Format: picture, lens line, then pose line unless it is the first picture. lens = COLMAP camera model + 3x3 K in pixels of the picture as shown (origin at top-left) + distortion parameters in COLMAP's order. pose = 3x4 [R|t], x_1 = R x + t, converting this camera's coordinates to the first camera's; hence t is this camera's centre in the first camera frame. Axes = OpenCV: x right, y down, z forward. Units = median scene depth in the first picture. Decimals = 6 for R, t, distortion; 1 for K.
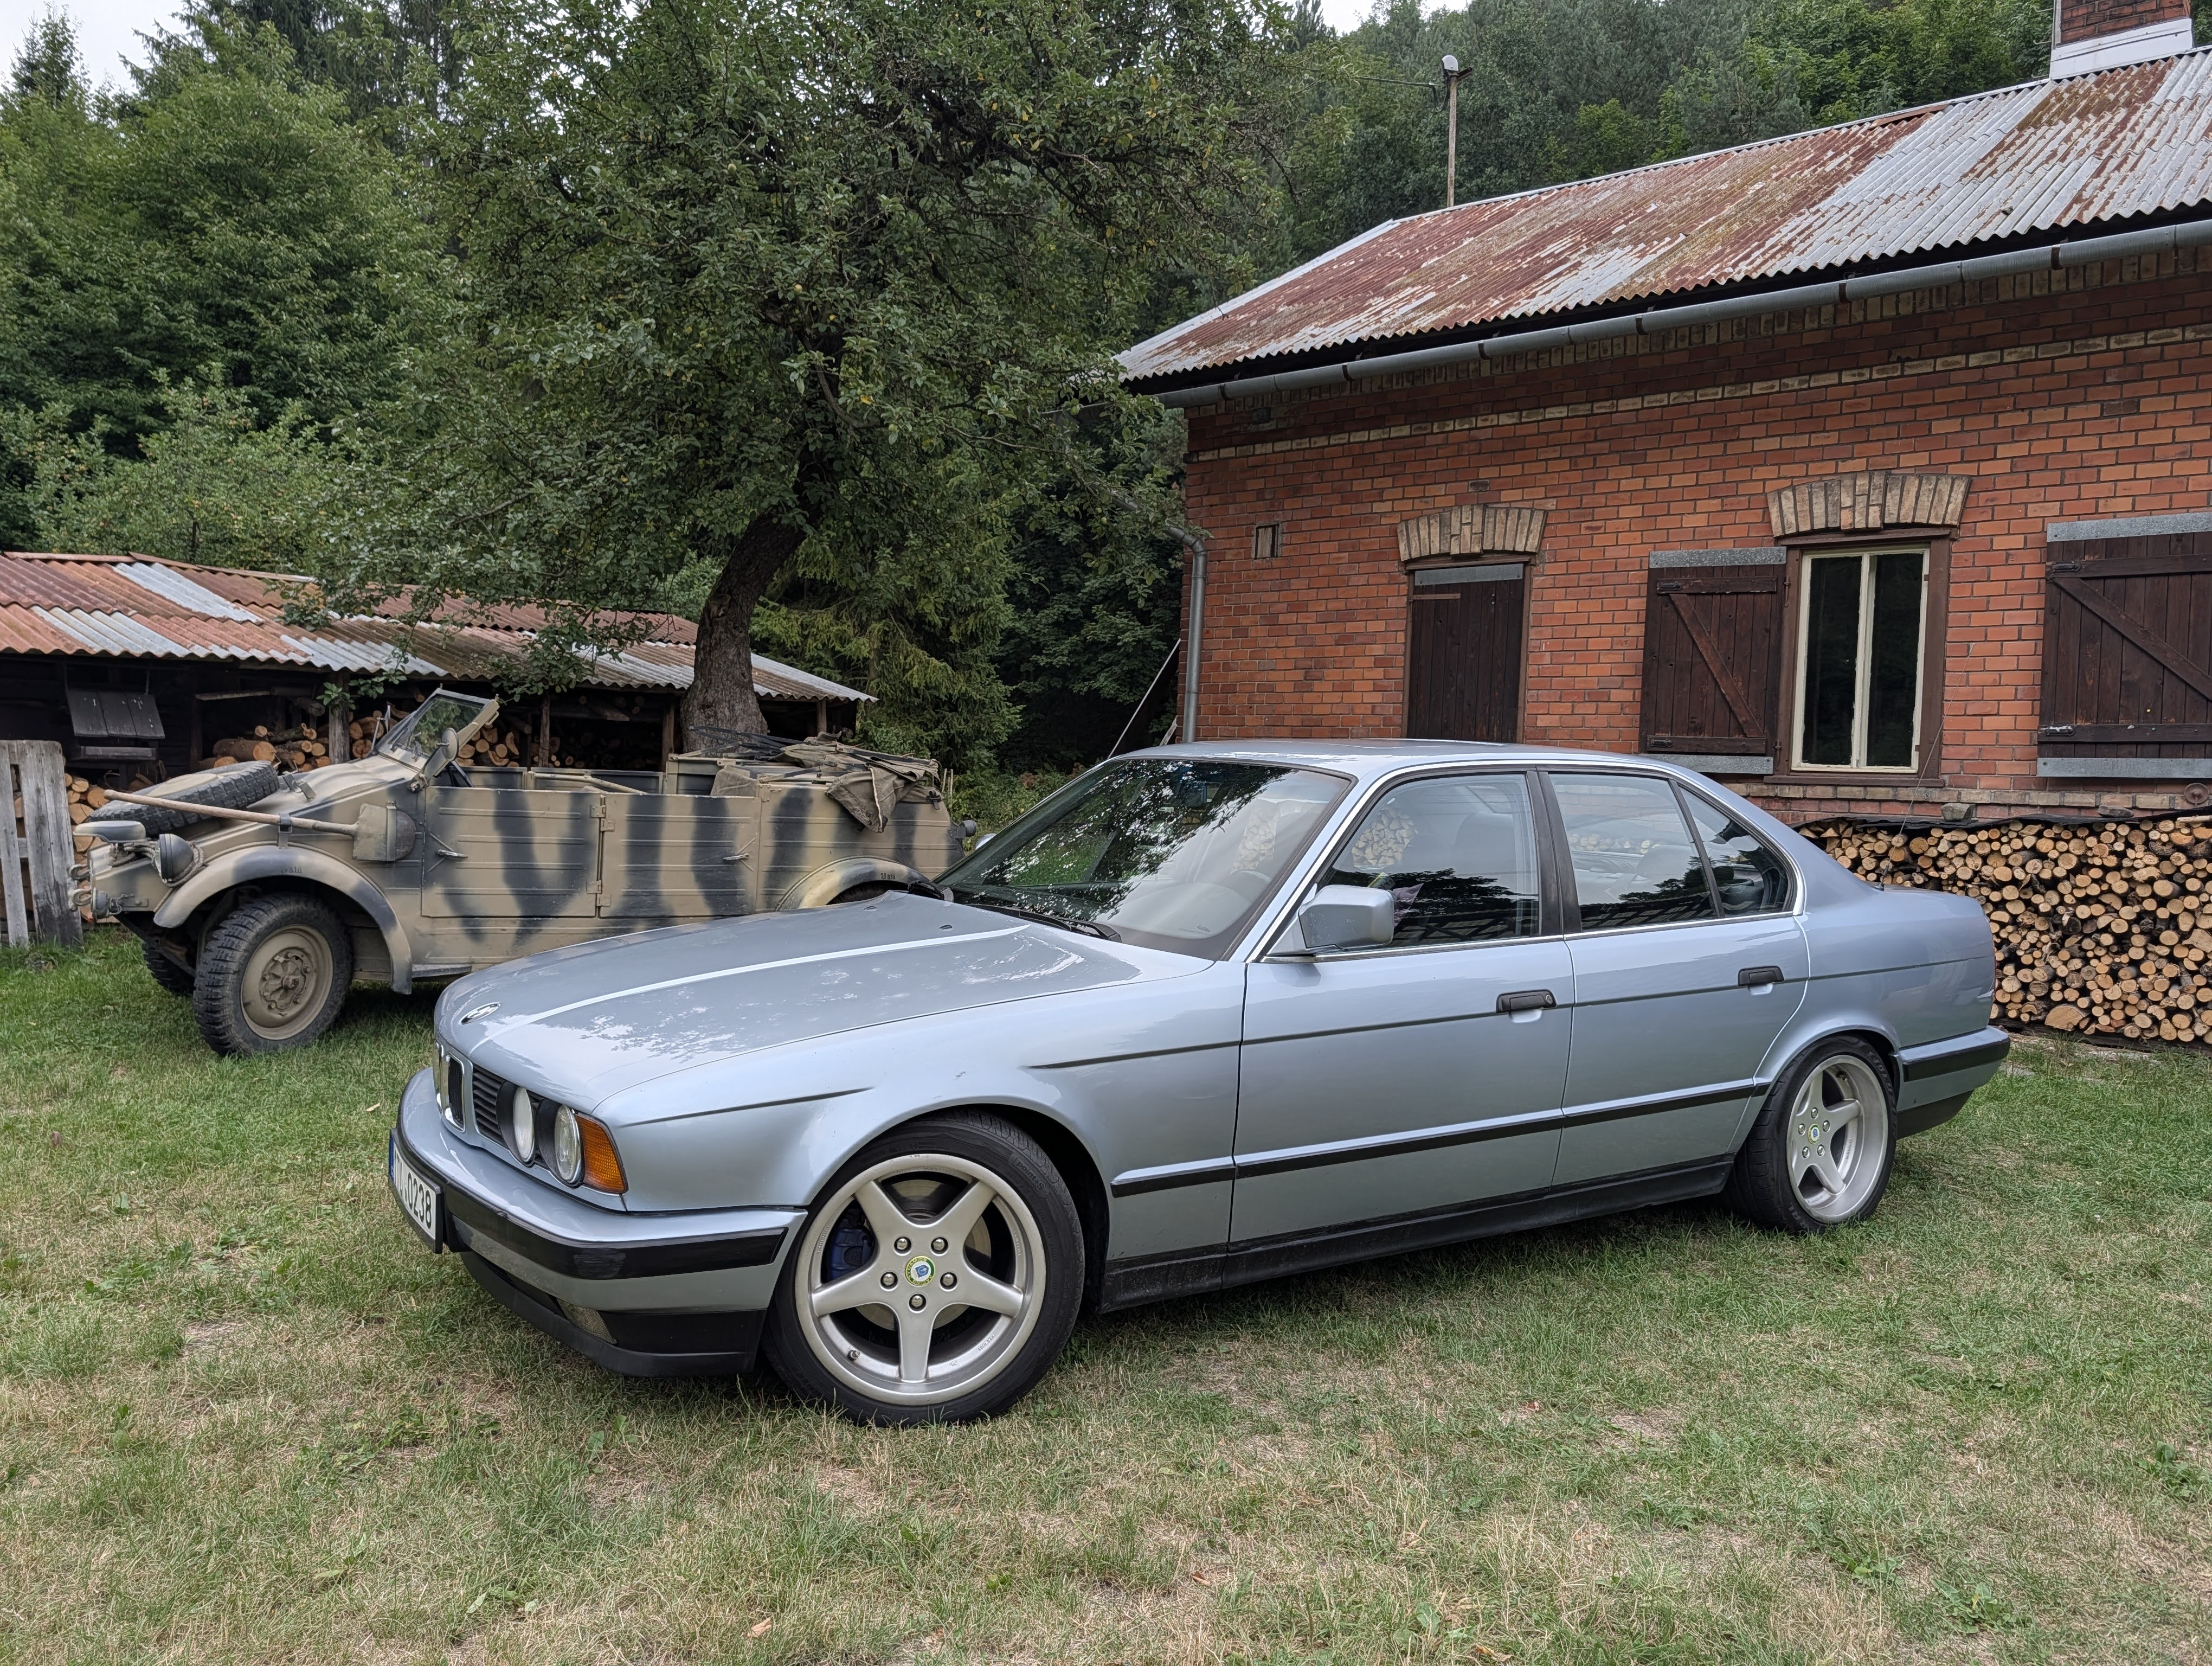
lens RADIAL K [[1626.2, 0, 1104.9], [0, 1626.2, 838.4], [0, 0, 1]] dist [0.019333, -0.008905]
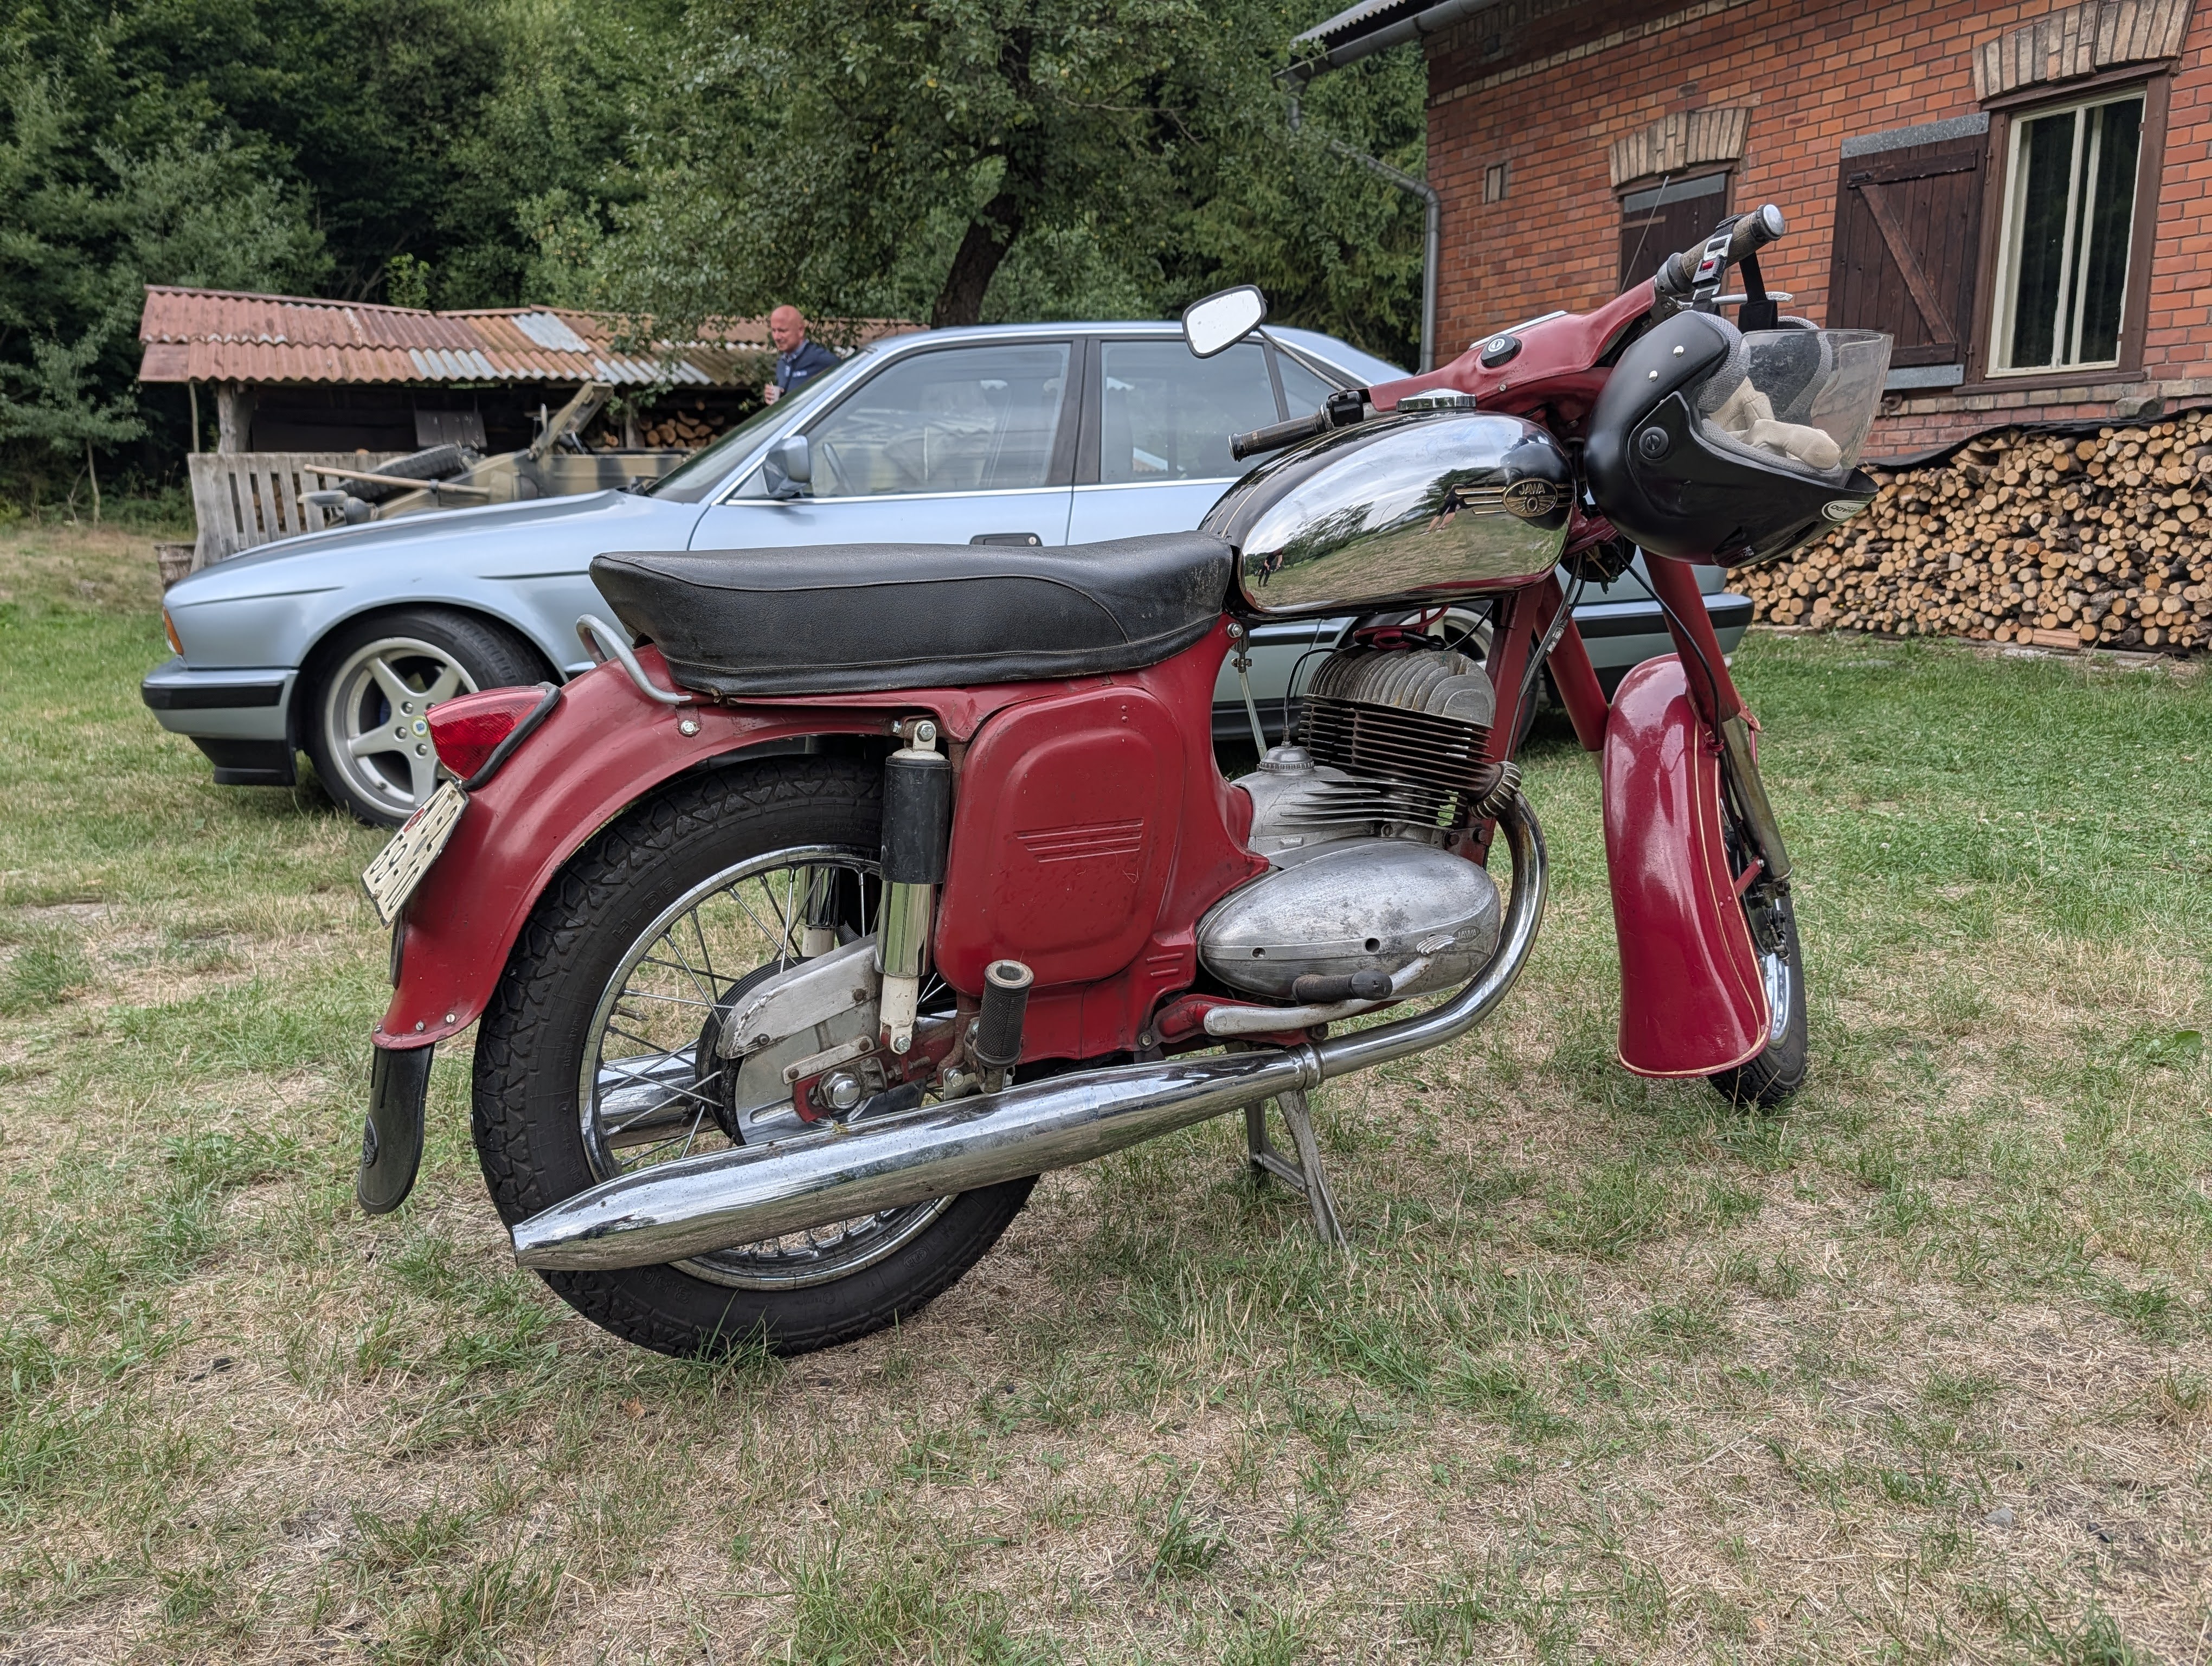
lens RADIAL K [[1626.2, 0, 1109.1], [0, 1626.2, 824.6], [0, 0, 1]] dist [0.019333, -0.008905]
pose [[0.930821, 0.023923, -0.364692, 0.316961], [0.031291, 0.988975, 0.144738, 0.056064], [0.364134, -0.146136, 0.919810, -0.024152]]
